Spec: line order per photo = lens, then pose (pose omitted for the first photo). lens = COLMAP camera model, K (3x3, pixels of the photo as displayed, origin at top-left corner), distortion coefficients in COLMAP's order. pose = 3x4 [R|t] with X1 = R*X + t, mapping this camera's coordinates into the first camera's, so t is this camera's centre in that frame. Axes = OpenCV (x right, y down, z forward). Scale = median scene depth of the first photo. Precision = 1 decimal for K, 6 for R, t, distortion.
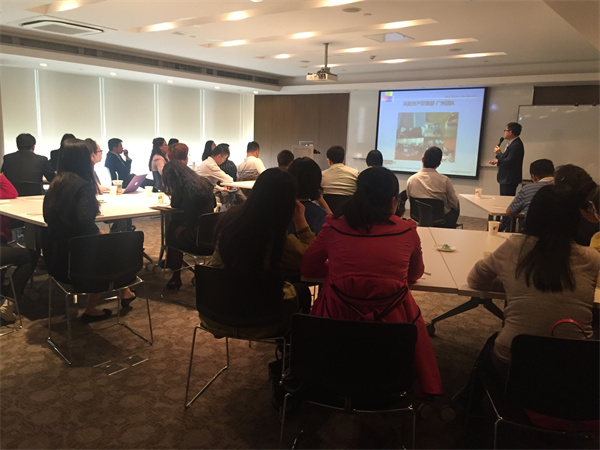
lens RADIAL K [[517.5, 0, 300.0], [0, 517.5, 225.0], [0, 0, 1]] dist [0.057088, -0.002909]
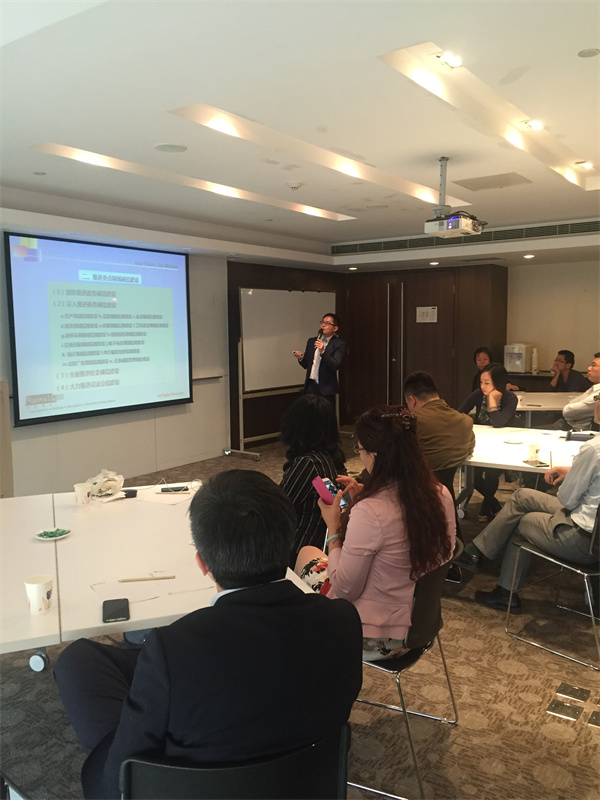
lens RADIAL K [[670.2, 0, 300.0], [0, 670.2, 400.0], [0, 0, 1]] dist [-0.004623, -0.001788]
pose [[-0.076724, -0.137702, 0.987498, -0.460453], [0.184105, 0.971430, 0.149766, -0.187649], [-0.979907, 0.193294, -0.049180, 0.932529]]
